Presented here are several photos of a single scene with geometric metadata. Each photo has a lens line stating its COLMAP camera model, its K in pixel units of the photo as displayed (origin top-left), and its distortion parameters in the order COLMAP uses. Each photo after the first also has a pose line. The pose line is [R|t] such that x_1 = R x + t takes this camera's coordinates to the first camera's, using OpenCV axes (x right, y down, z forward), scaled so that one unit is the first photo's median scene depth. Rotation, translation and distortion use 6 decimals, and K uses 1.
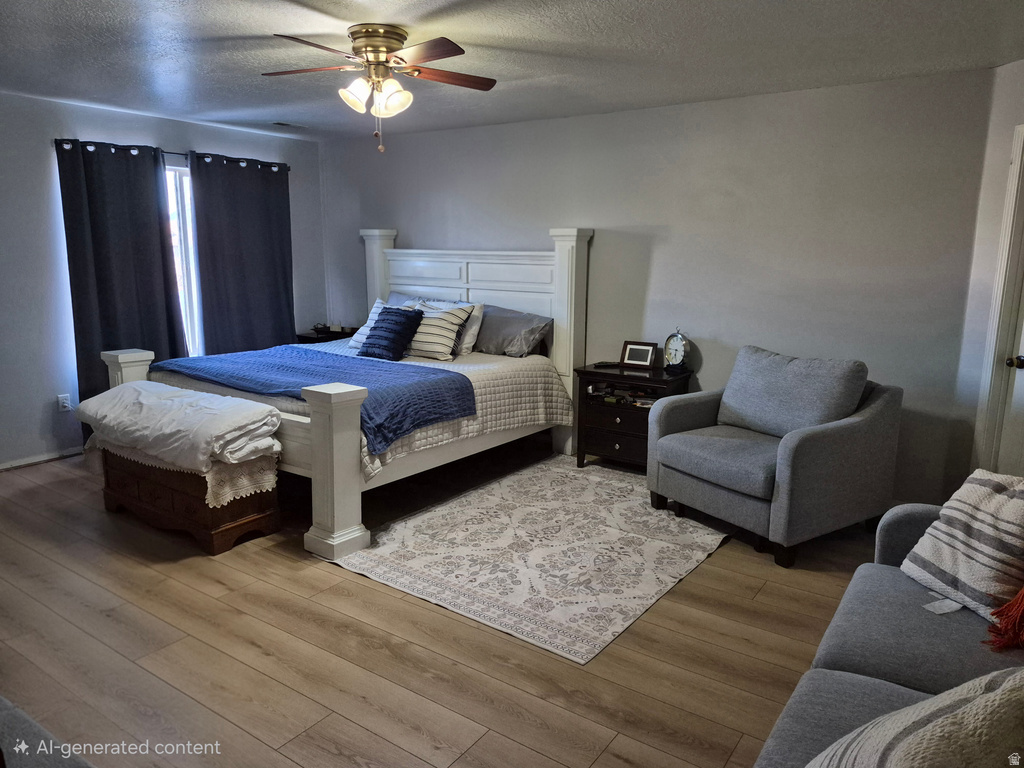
lens RADIAL K [[718.6, 0, 512.0], [0, 718.6, 384.0], [0, 0, 1]] dist [0.054023, -0.003008]
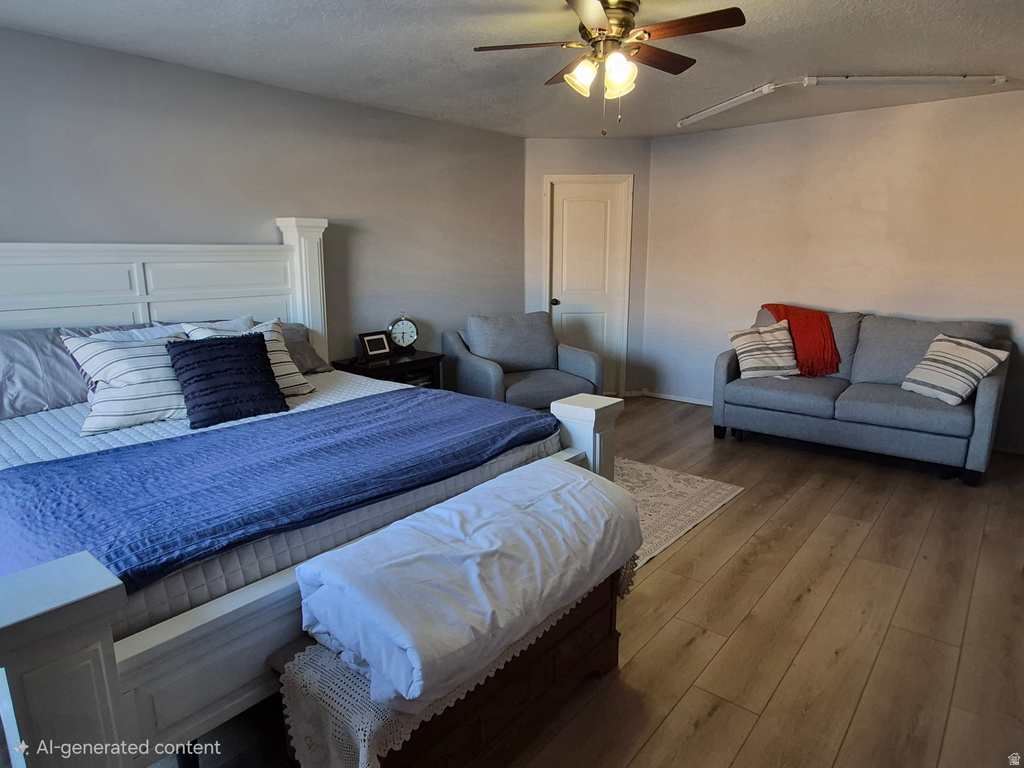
lens RADIAL K [[621.8, 0, 512.0], [0, 621.8, 384.0], [0, 0, 1]] dist [0.002551, 0.000739]
pose [[0.072769, -0.219884, 0.972808, -1.084493], [0.189030, 0.960755, 0.203020, -0.203454], [-0.979271, 0.169116, 0.111478, 1.111282]]
